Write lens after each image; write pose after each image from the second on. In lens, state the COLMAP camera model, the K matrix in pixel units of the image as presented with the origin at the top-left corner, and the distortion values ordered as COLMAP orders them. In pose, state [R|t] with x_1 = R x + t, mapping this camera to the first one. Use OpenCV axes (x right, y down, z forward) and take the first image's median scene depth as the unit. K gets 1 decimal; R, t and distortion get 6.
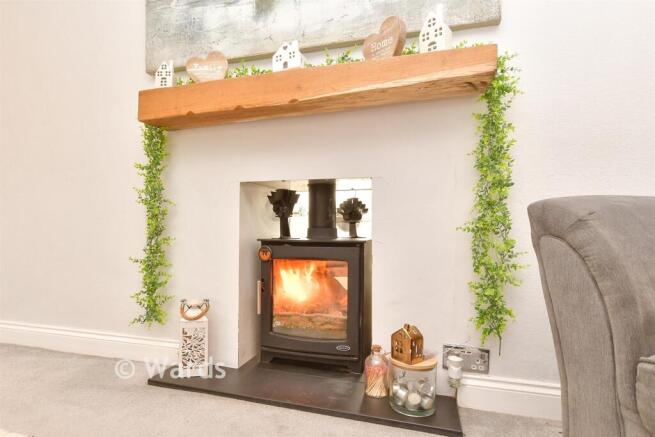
lens RADIAL K [[347.9, 0, 327.5], [0, 347.9, 218.5], [0, 0, 1]] dist [-0.000945, -0.000141]
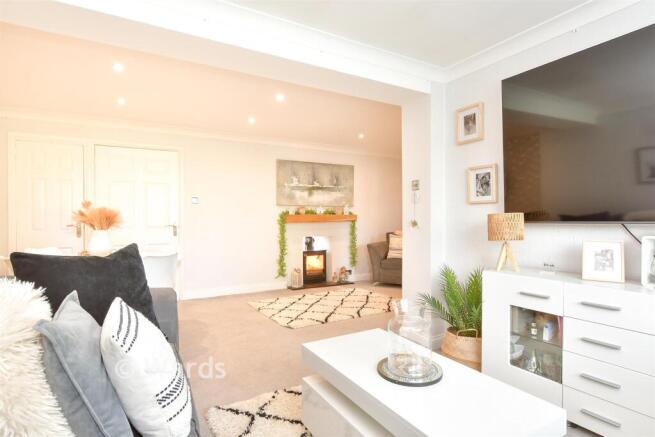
lens RADIAL K [[347.9, 0, 327.5], [0, 347.9, 218.5], [0, 0, 1]] dist [-0.000945, -0.000141]
pose [[0.696159, -0.005341, 0.717867, -2.844400], [-0.023725, 0.999255, 0.030443, -0.435865], [-0.717495, -0.038225, 0.695514, -1.897894]]
